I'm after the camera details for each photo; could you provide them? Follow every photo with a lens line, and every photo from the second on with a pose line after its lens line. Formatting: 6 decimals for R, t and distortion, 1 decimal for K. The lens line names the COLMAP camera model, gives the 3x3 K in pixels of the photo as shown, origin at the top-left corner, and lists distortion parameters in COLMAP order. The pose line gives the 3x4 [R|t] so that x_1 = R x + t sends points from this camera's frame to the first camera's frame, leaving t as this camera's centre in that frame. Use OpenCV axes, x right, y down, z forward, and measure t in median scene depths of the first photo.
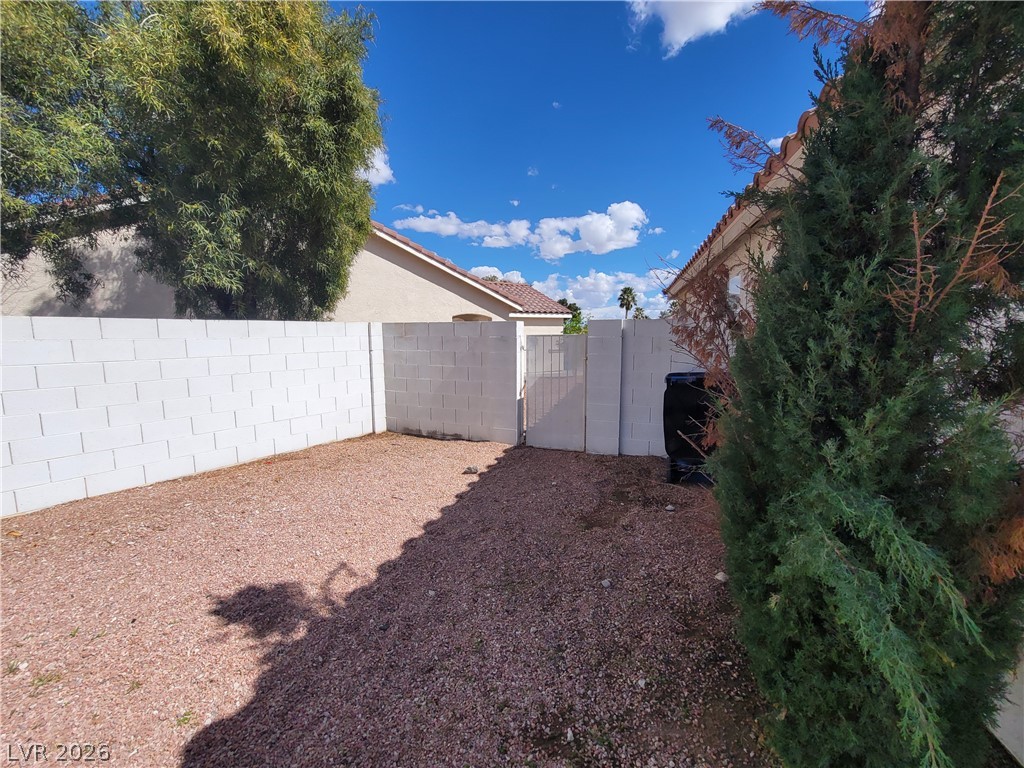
lens RADIAL K [[418.3, 0, 521.4], [0, 418.3, 377.8], [0, 0, 1]] dist [-0.009581, 0.003179]
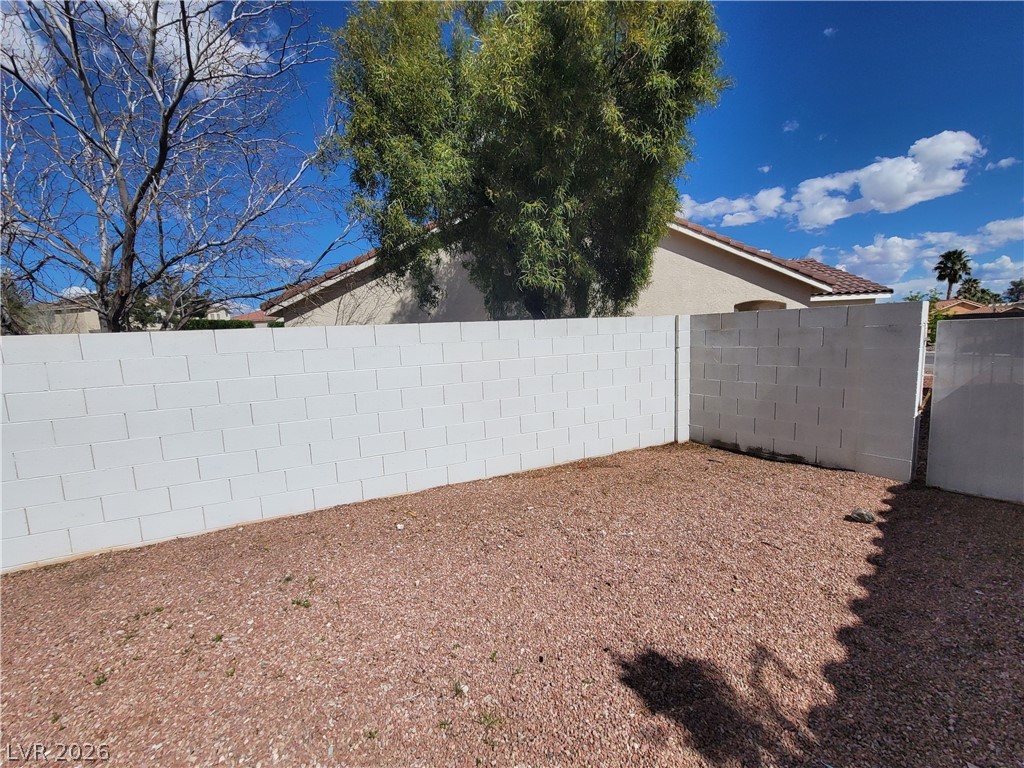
lens RADIAL K [[418.3, 0, 515.3], [0, 418.3, 381.3], [0, 0, 1]] dist [-0.009581, 0.003179]
pose [[0.861419, 0.024295, -0.507314, -0.247868], [-0.013712, 0.999604, 0.024588, -0.014762], [0.507711, -0.014224, 0.861410, 0.096521]]
